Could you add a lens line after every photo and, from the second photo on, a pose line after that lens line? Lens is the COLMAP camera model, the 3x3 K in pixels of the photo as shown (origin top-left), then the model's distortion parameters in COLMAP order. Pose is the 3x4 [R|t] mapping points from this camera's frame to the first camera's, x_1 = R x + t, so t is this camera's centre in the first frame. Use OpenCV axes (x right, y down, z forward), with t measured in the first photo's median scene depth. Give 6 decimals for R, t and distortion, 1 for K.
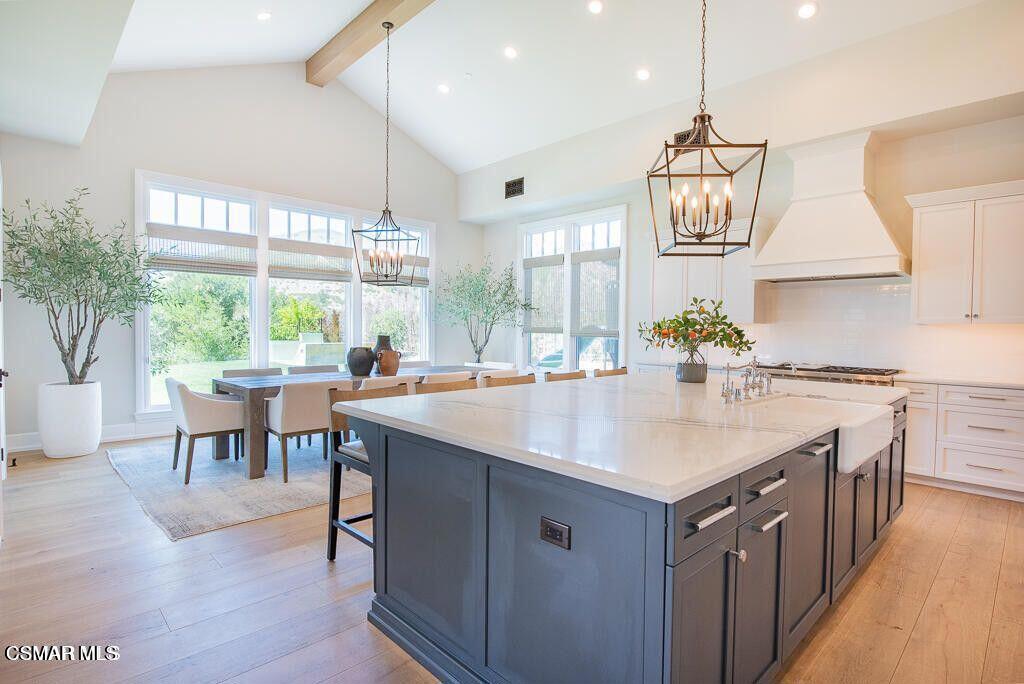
lens RADIAL K [[499.5, 0, 521.3], [0, 499.5, 338.6], [0, 0, 1]] dist [0.005073, -0.000426]
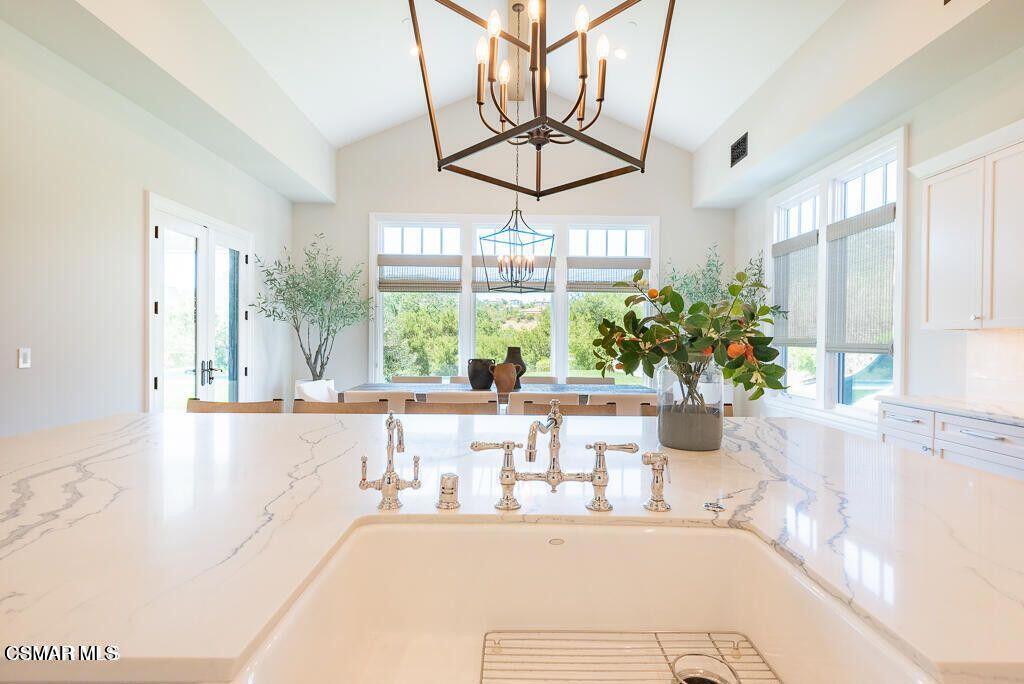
lens RADIAL K [[499.5, 0, 516.9], [0, 499.5, 341.8], [0, 0, 1]] dist [0.005073, -0.000426]
pose [[0.730274, 0.000103, -0.683155, 0.283506], [-0.014524, 0.999776, -0.015375, -0.001889], [0.683000, 0.021150, 0.730112, 0.272017]]
